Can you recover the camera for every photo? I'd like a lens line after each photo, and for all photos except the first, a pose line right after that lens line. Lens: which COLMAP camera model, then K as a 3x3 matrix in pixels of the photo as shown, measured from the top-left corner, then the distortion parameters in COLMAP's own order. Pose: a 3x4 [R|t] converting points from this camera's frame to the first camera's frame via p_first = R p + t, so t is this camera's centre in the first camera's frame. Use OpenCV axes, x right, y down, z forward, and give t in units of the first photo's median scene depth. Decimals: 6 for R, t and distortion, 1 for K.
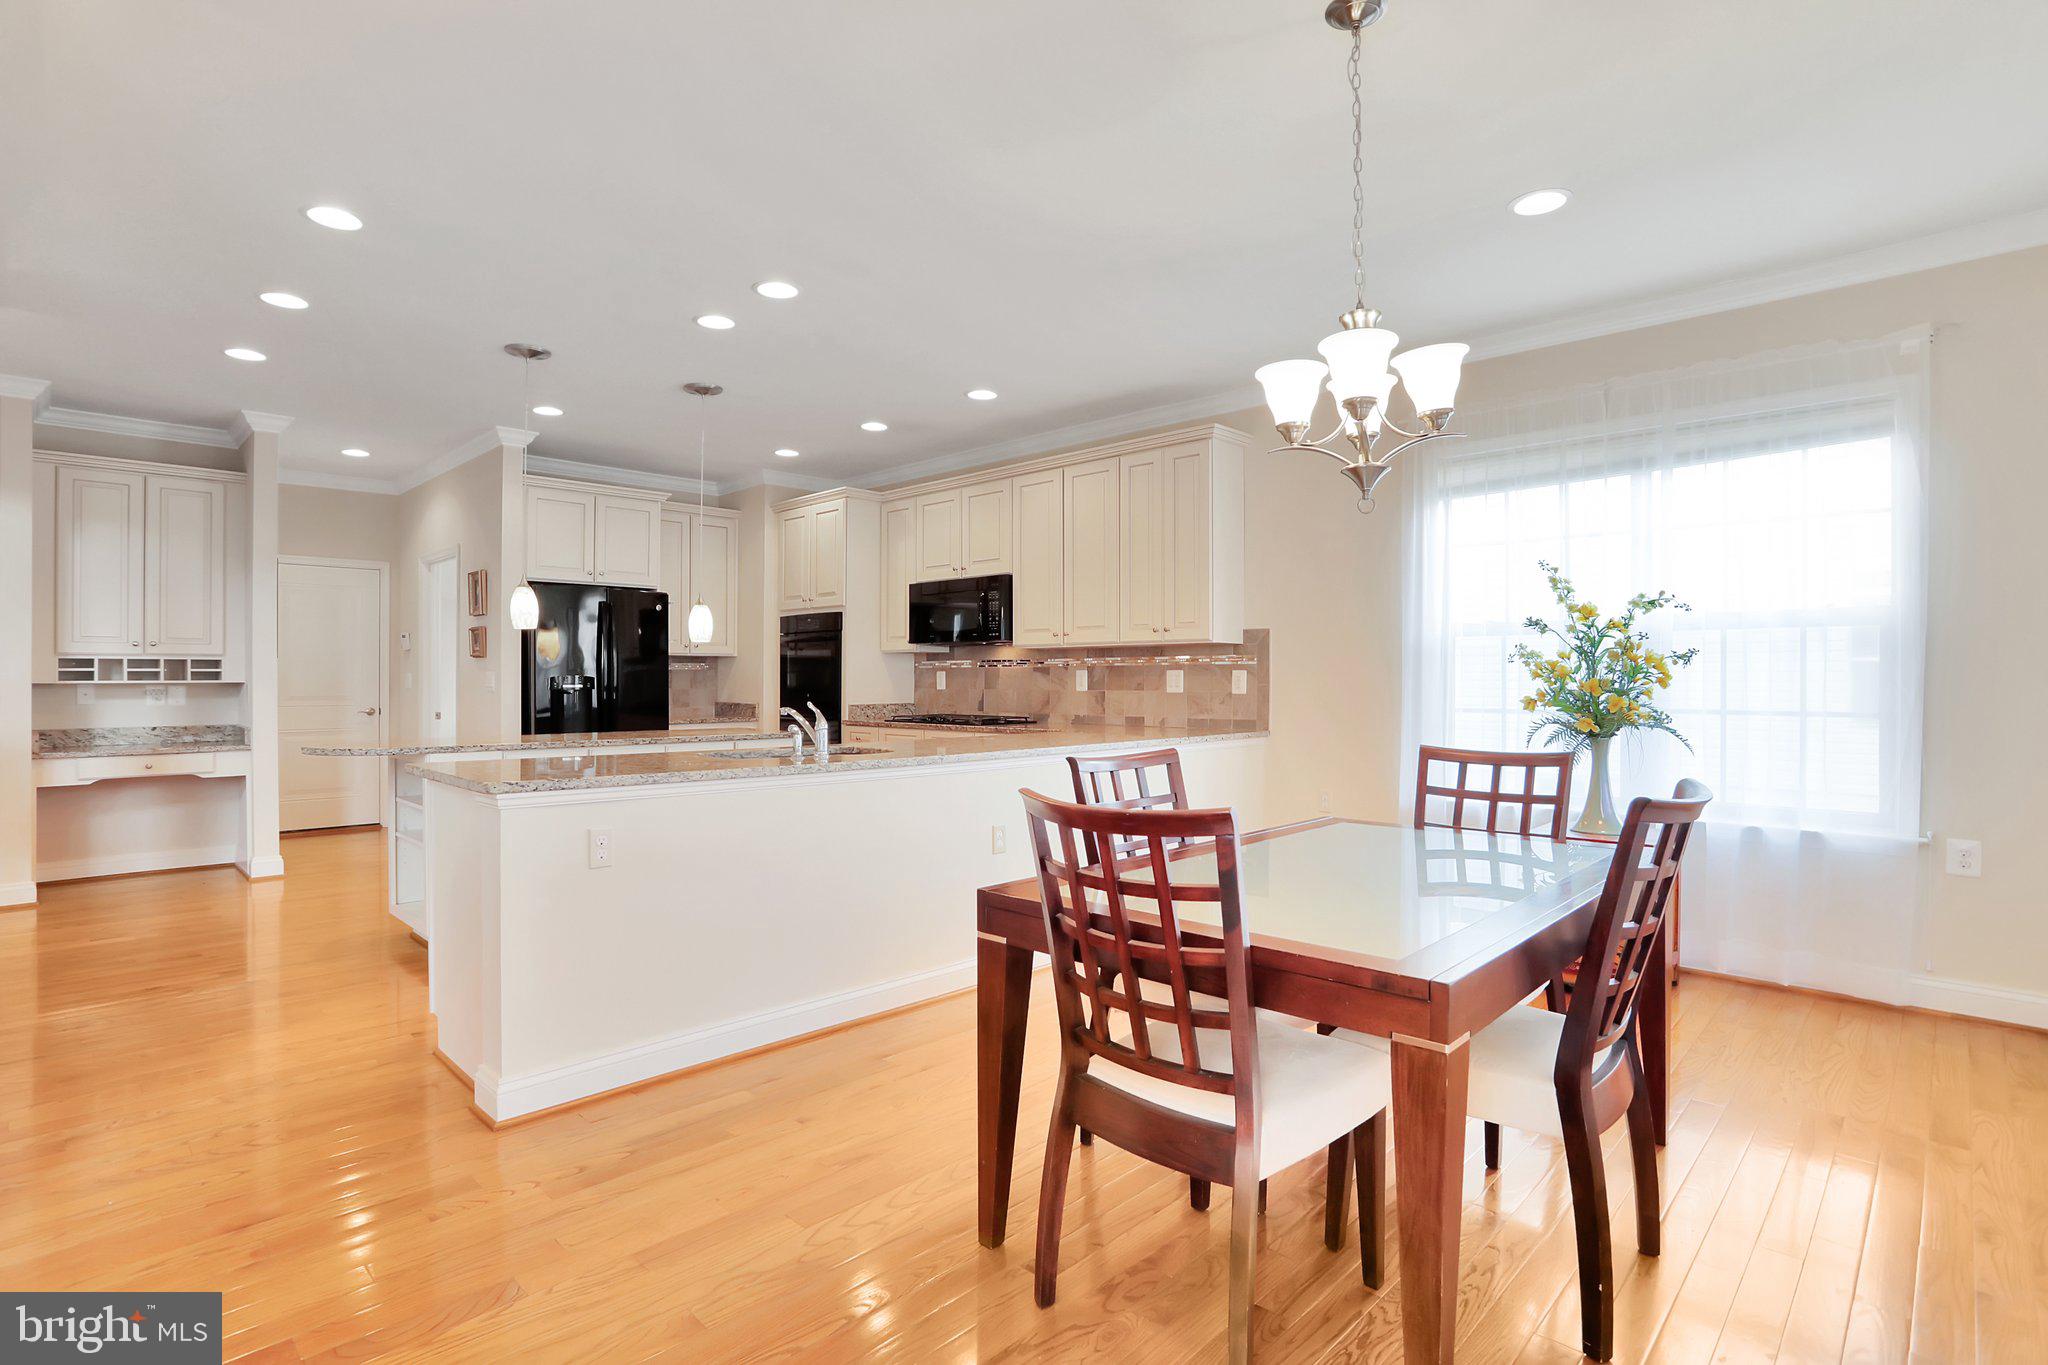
lens RADIAL K [[1040.8, 0, 980.7], [0, 1040.8, 676.2], [0, 0, 1]] dist [0.000473, 0.000233]
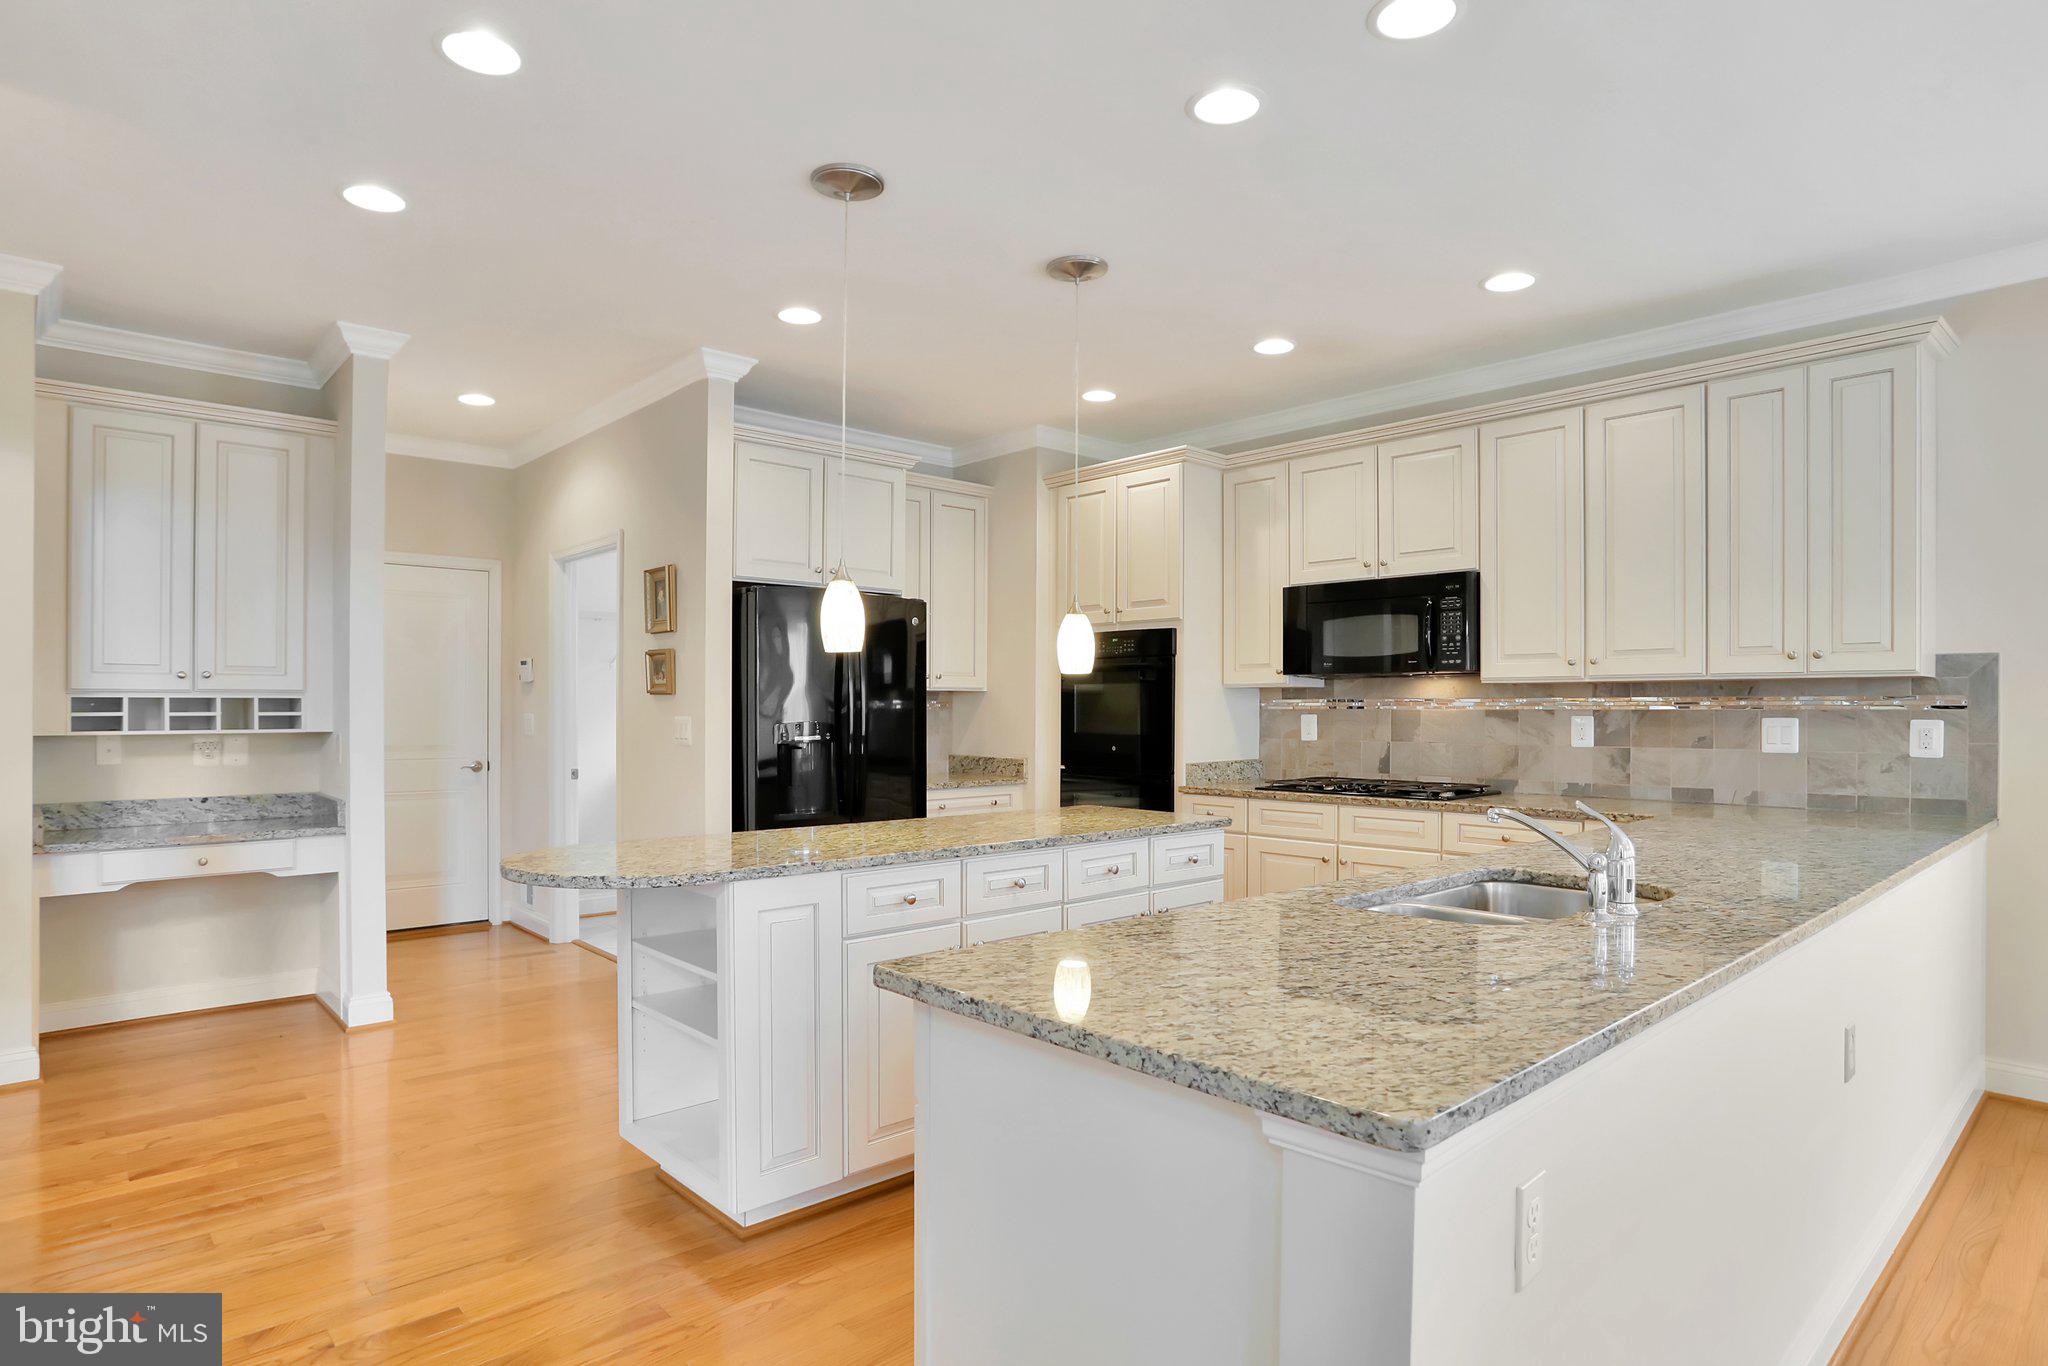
lens RADIAL K [[1129.4, 0, 1004.8], [0, 1129.4, 708.2], [0, 0, 1]] dist [-0.026363, 0.001757]
pose [[0.999876, 0.001754, -0.015629, -0.266802], [-0.001720, 0.999996, 0.002188, -0.011858], [0.015633, -0.002161, 0.999875, 0.289135]]
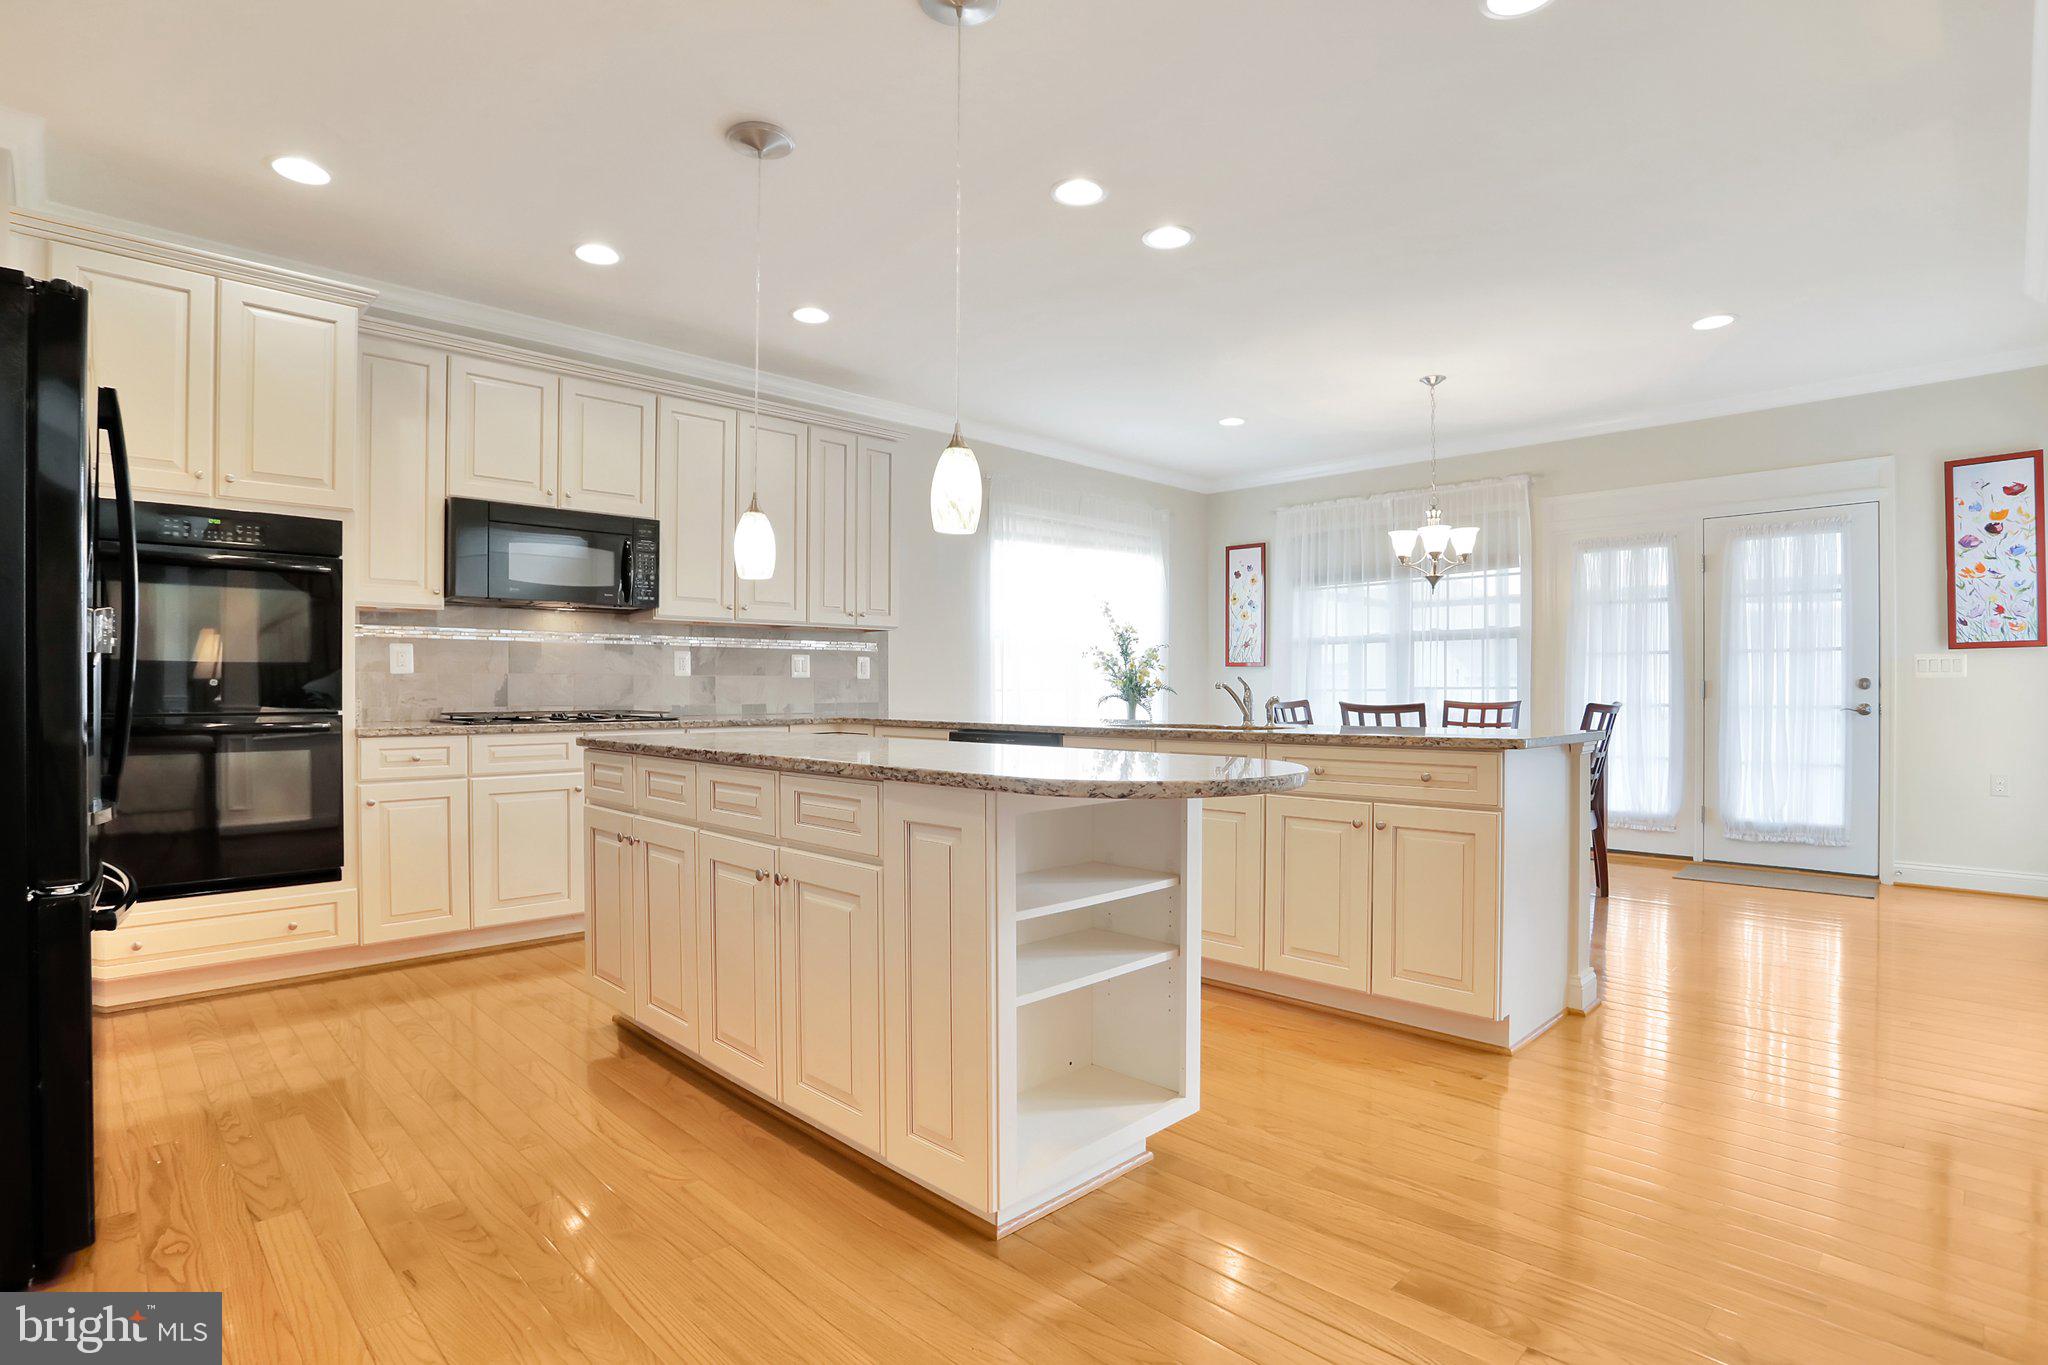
lens RADIAL K [[1014.5, 0, 1024.0], [0, 1014.5, 682.5], [0, 0, 1]] dist [-0.002608, 0.000635]
pose [[-0.005406, 0.005716, 0.999969, -0.728180], [-0.000686, 0.999983, -0.005720, 0.024205], [-0.999985, -0.000716, -0.005402, 0.753460]]
